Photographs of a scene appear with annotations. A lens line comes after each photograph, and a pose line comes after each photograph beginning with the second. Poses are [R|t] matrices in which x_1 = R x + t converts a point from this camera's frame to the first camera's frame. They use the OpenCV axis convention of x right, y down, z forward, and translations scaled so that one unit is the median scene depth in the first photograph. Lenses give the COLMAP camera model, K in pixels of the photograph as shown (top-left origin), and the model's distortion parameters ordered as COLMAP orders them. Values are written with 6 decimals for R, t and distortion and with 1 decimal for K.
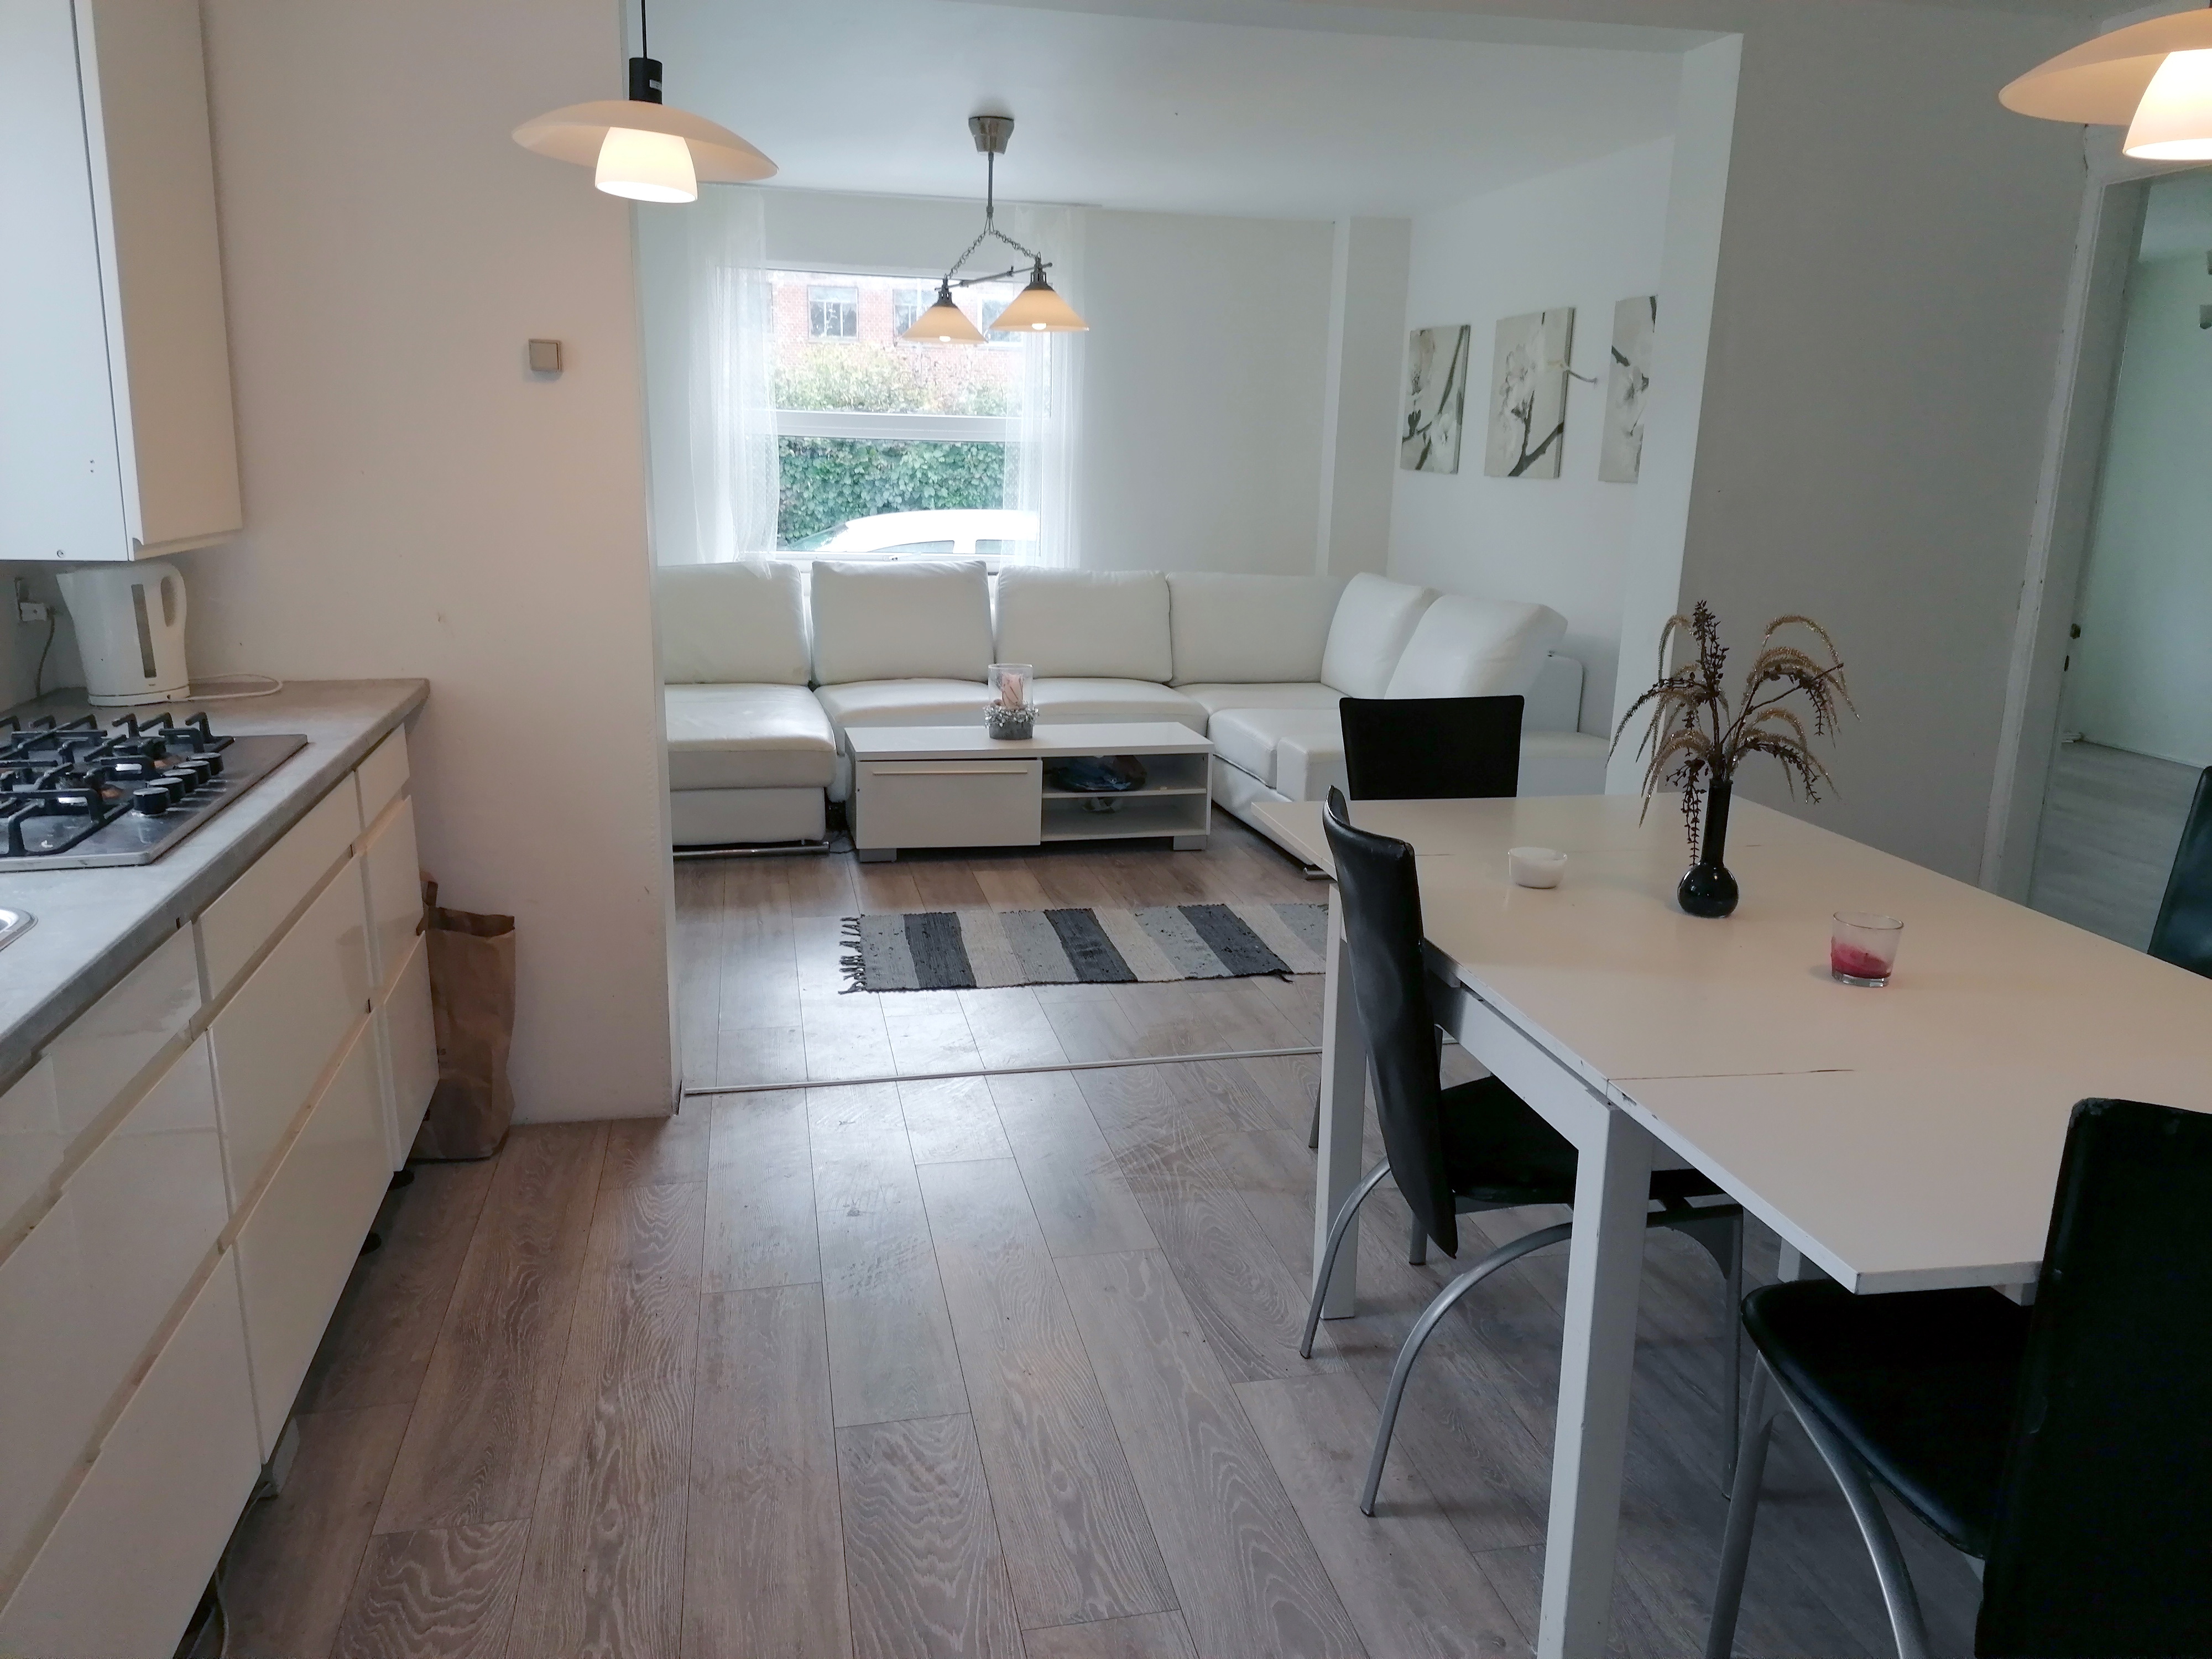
lens RADIAL K [[1597.9, 0, 1106.0], [0, 1597.9, 829.5], [0, 0, 1]] dist [-0.000472, -0.006294]
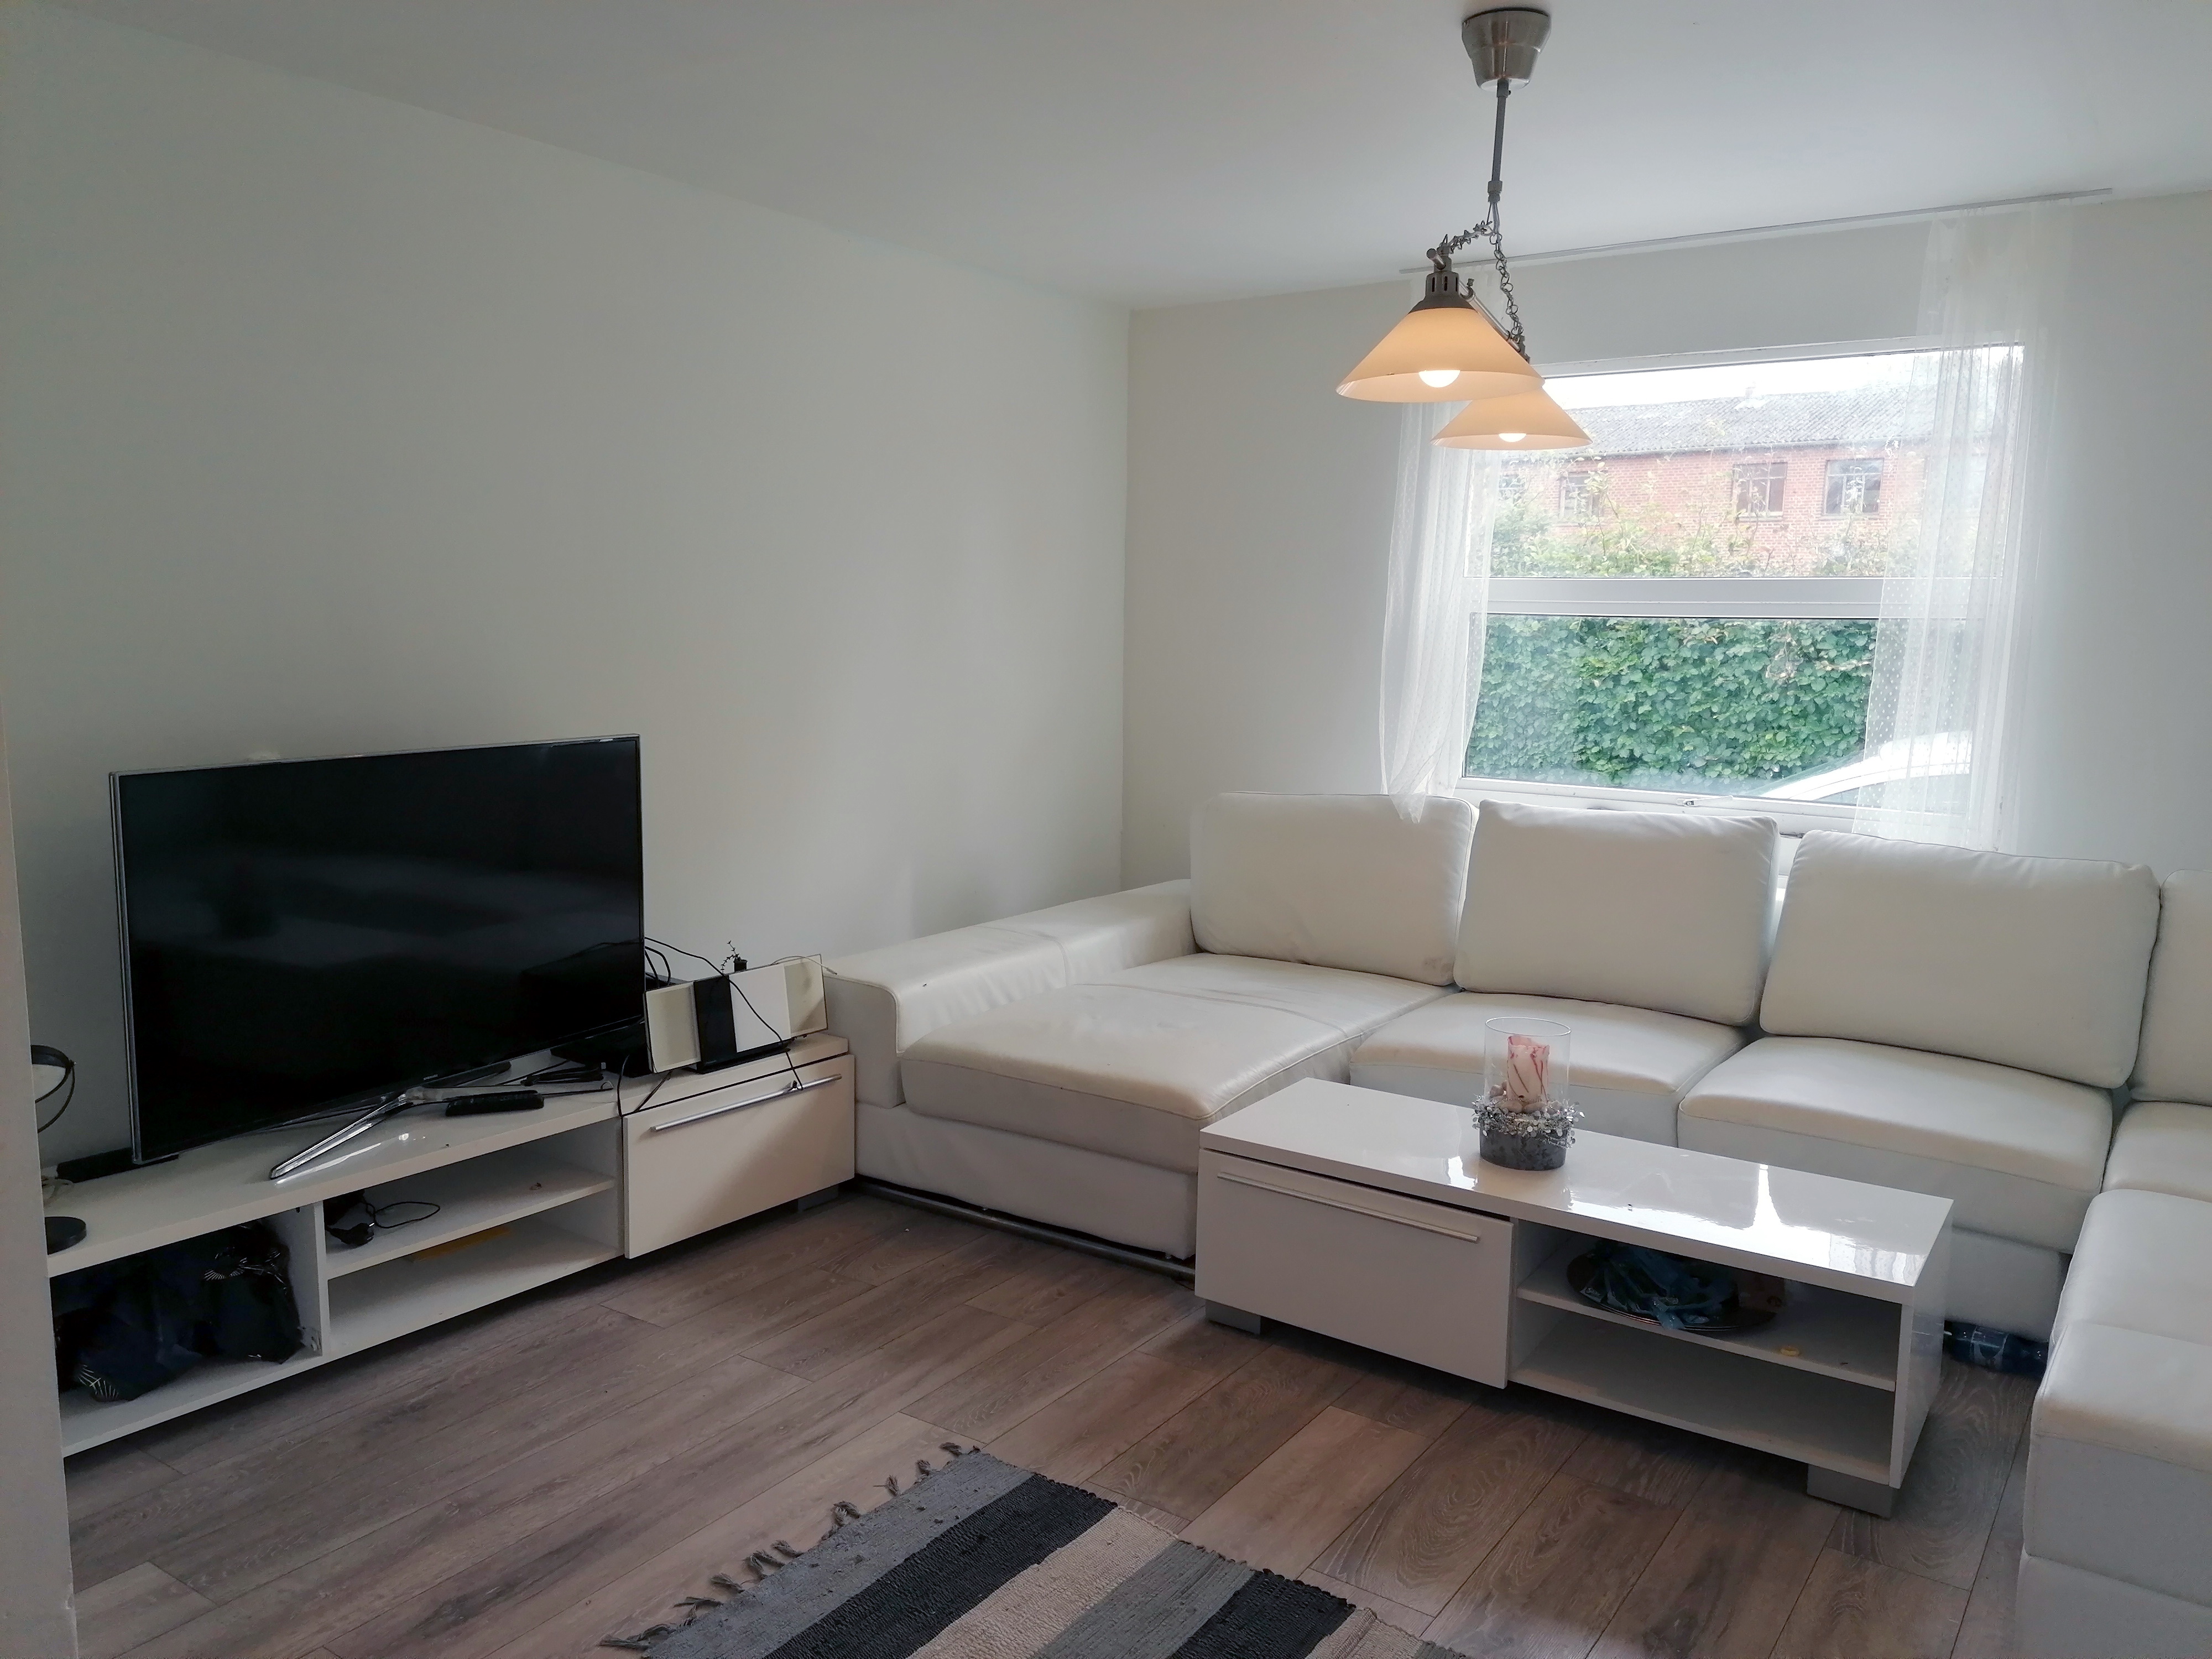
lens RADIAL K [[1597.9, 0, 1106.0], [0, 1597.9, 829.5], [0, 0, 1]] dist [-0.000472, -0.006294]
pose [[0.679625, 0.083862, -0.728751, 0.224614], [-0.168311, 0.984767, -0.043641, -0.120407], [0.713990, 0.152316, 0.683387, 0.528030]]
